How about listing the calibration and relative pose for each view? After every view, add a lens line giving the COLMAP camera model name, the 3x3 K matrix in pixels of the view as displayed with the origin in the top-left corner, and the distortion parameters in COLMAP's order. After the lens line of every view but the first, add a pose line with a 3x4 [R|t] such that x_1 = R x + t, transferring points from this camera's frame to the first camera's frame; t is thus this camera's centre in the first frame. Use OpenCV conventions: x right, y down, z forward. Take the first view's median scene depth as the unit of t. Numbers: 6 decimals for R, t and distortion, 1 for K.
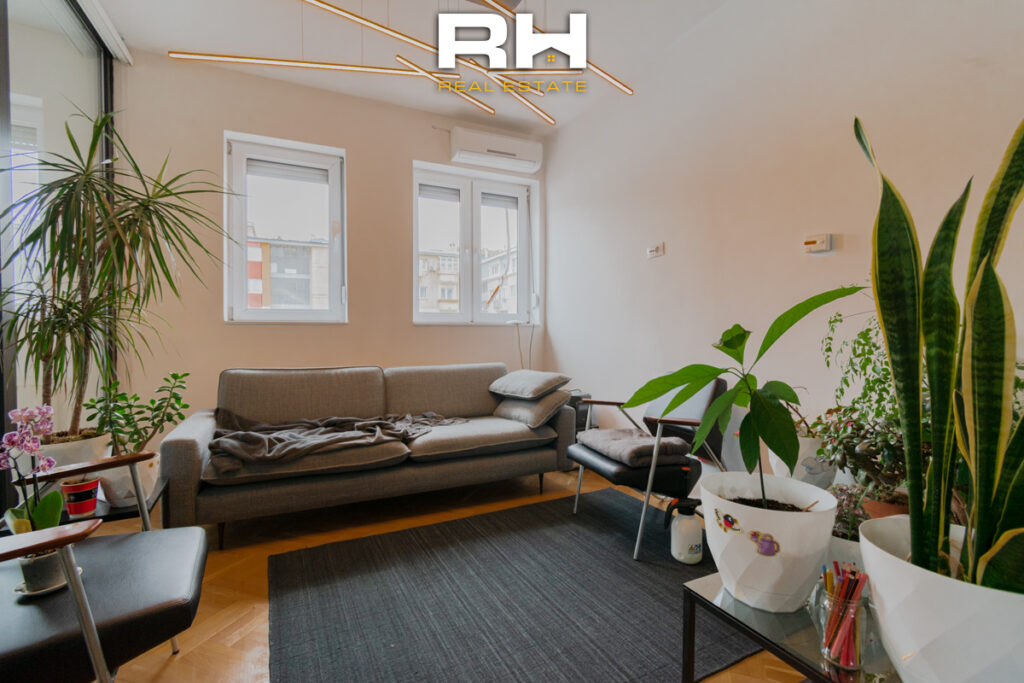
lens RADIAL K [[457.2, 0, 512.0], [0, 457.2, 341.5], [0, 0, 1]] dist [0.000079, -0.000215]
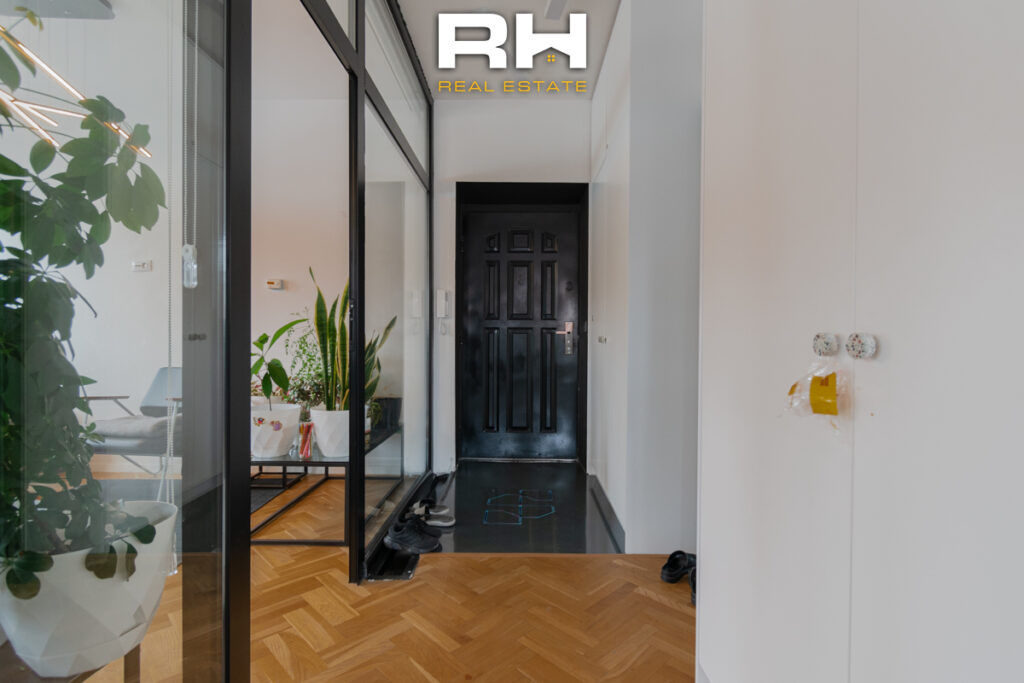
lens RADIAL K [[487.0, 0, 512.0], [0, 487.0, 341.5], [0, 0, 1]] dist [-0.000774, -0.000156]
pose [[0.446519, -0.004118, 0.894765, -1.163528], [0.010908, 0.999940, -0.000842, 0.018140], [-0.894708, 0.010136, 0.446537, -1.234391]]
